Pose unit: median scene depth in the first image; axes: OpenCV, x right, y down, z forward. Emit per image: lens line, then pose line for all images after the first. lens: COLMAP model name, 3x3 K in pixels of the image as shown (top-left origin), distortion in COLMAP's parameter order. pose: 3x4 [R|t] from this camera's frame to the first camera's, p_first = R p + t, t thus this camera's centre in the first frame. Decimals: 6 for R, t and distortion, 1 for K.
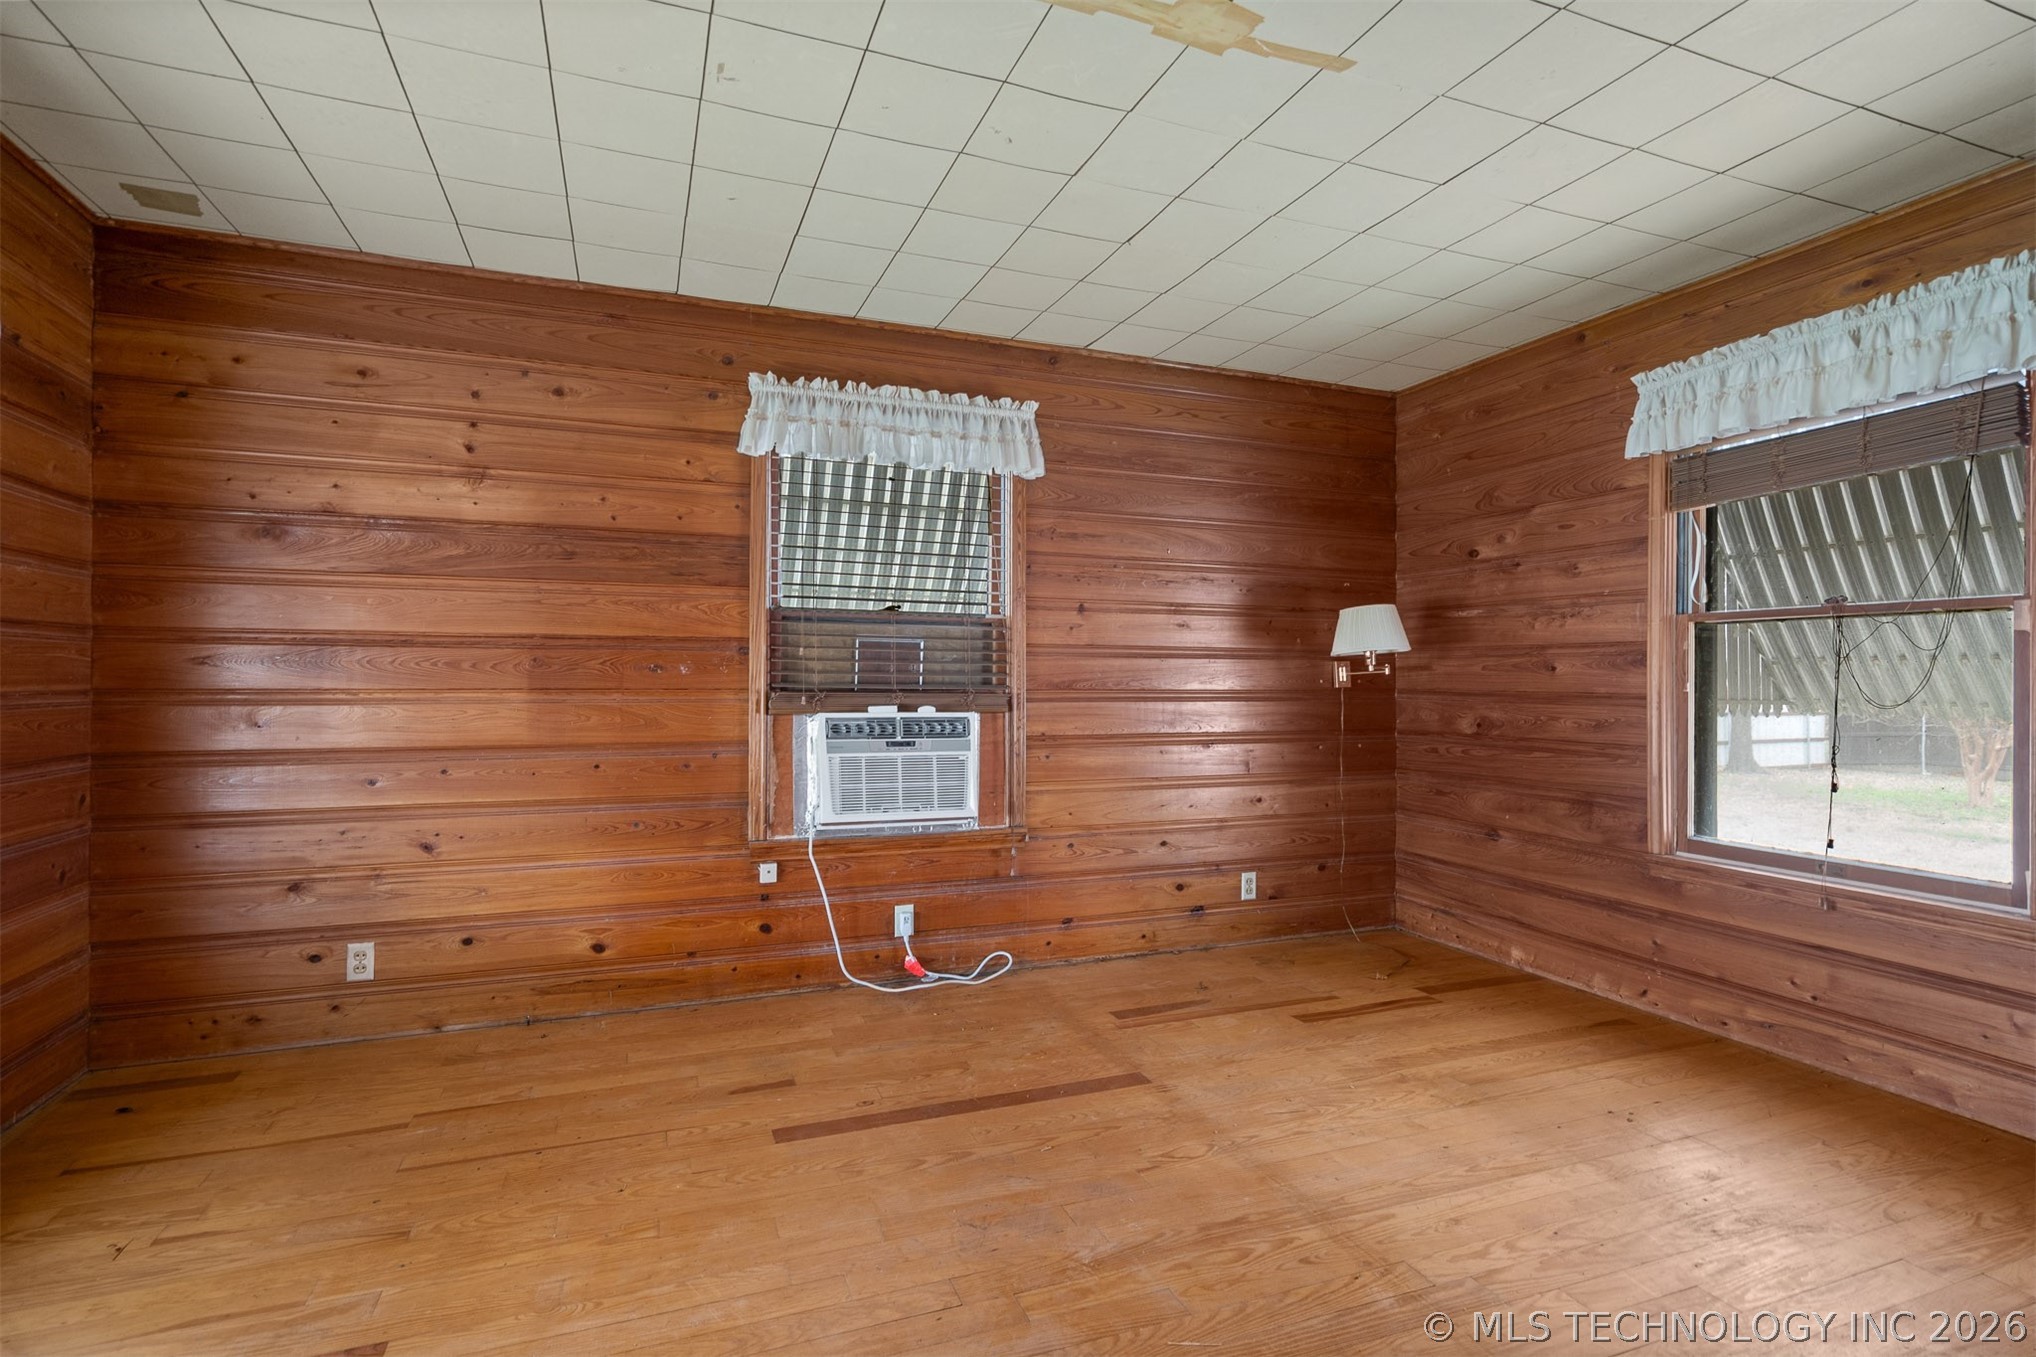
lens RADIAL K [[955.2, 0, 1005.2], [0, 955.2, 661.4], [0, 0, 1]] dist [0.000598, 0.000586]
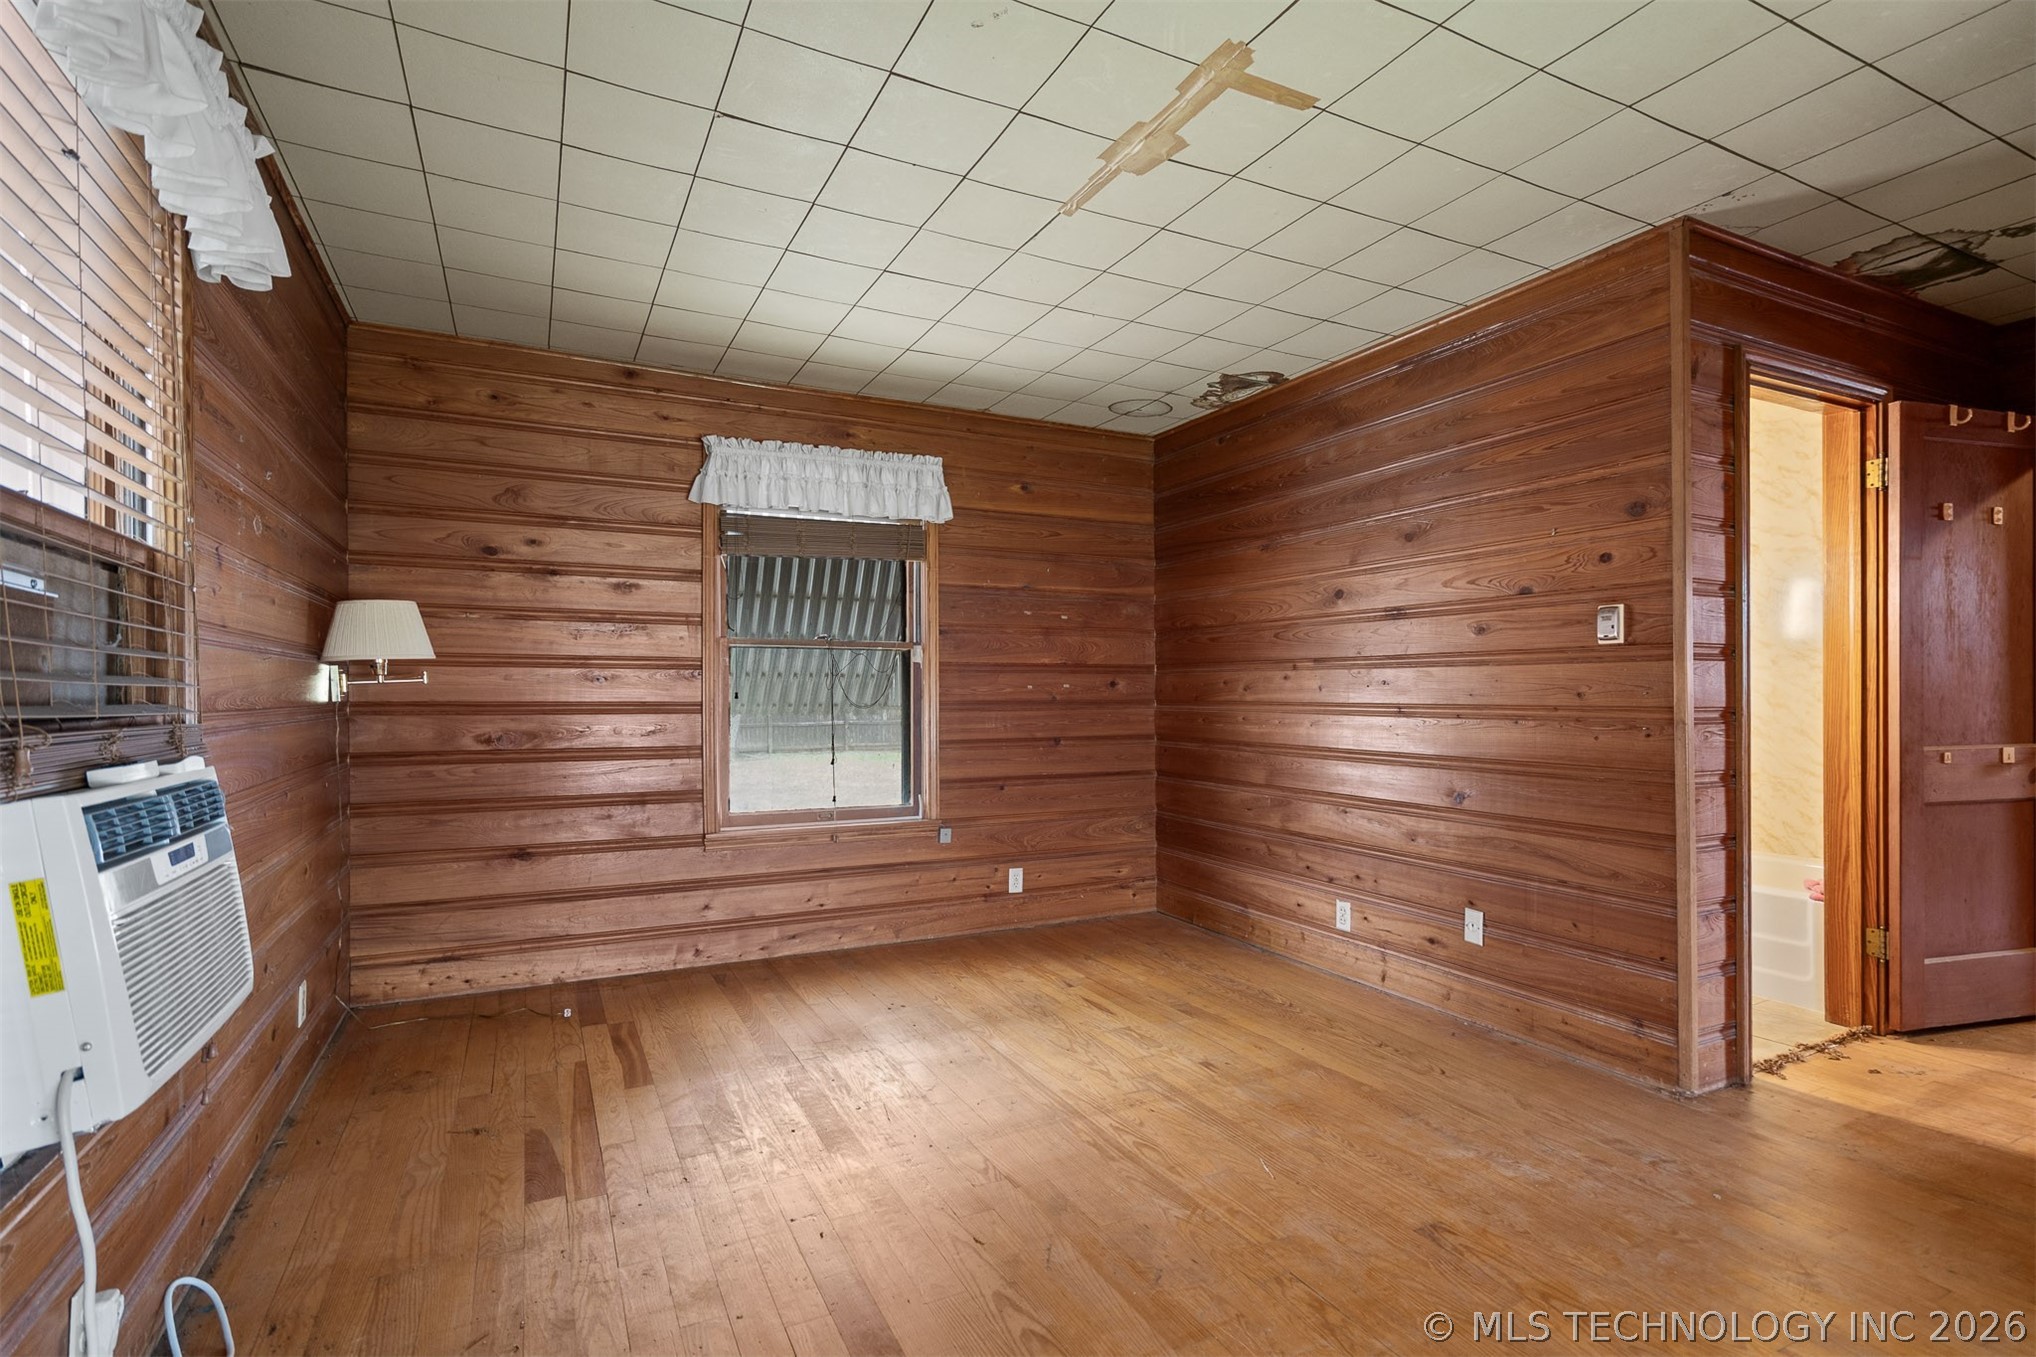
lens RADIAL K [[971.9, 0, 992.8], [0, 971.9, 660.5], [0, 0, 1]] dist [0.001594, 0.000316]
pose [[-0.071894, 0.029042, 0.996989, -0.645166], [-0.016054, 0.999413, -0.030270, 0.015508], [-0.997283, -0.018182, -0.071385, 0.814595]]
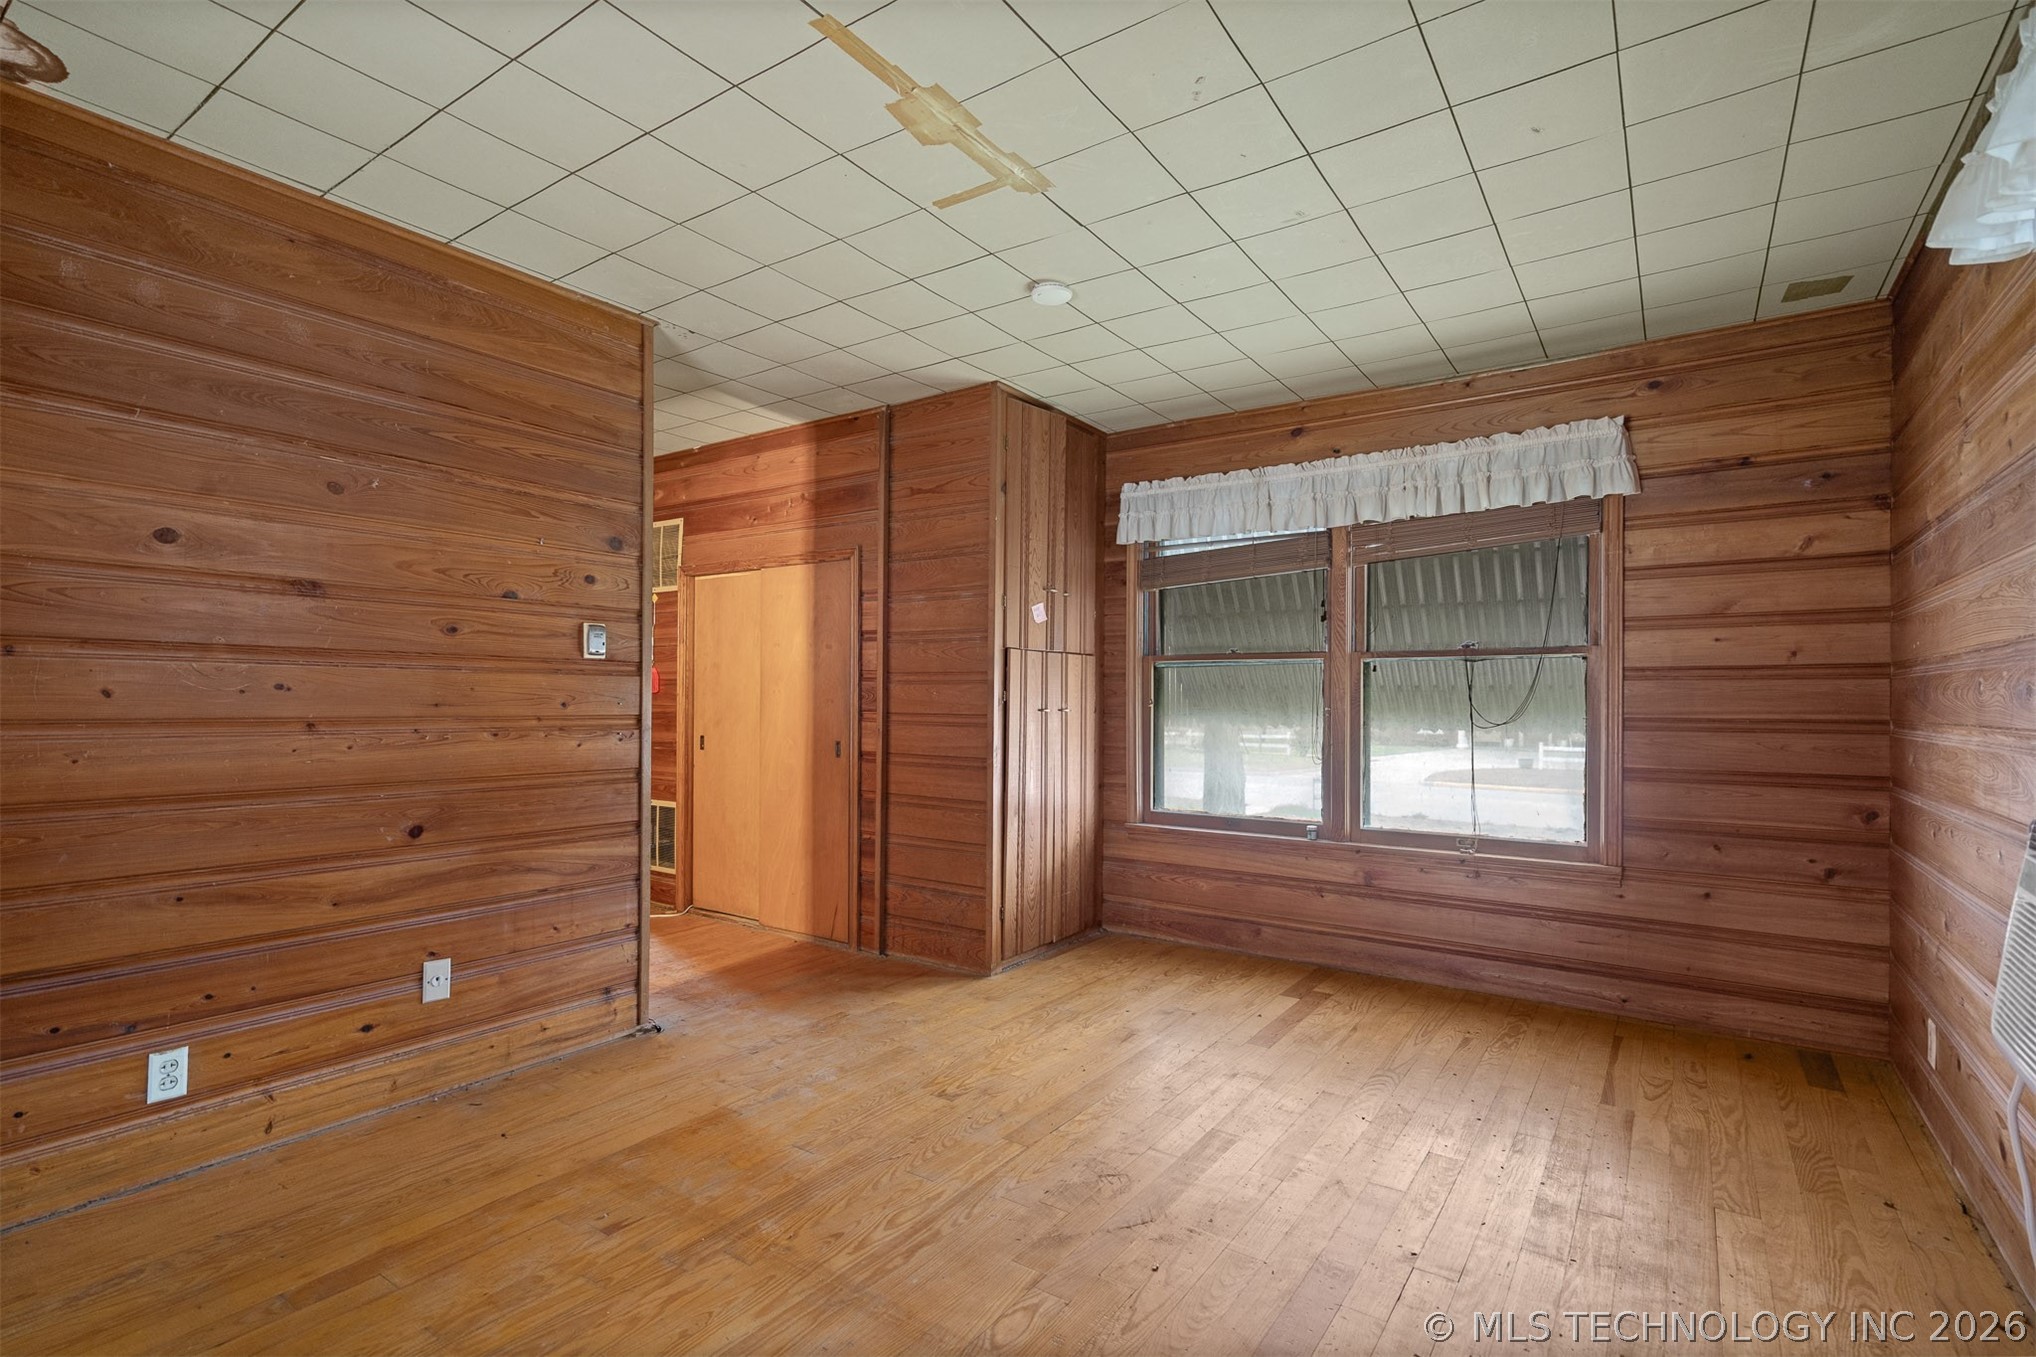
lens RADIAL K [[960.9, 0, 1021.1], [0, 960.9, 667.0], [0, 0, 1]] dist [-0.000236, -0.000612]
pose [[-0.827671, -0.030252, -0.560397, 0.478166], [0.000021, 0.998544, -0.053936, 0.026049], [0.561213, -0.044653, -0.826466, 1.267643]]
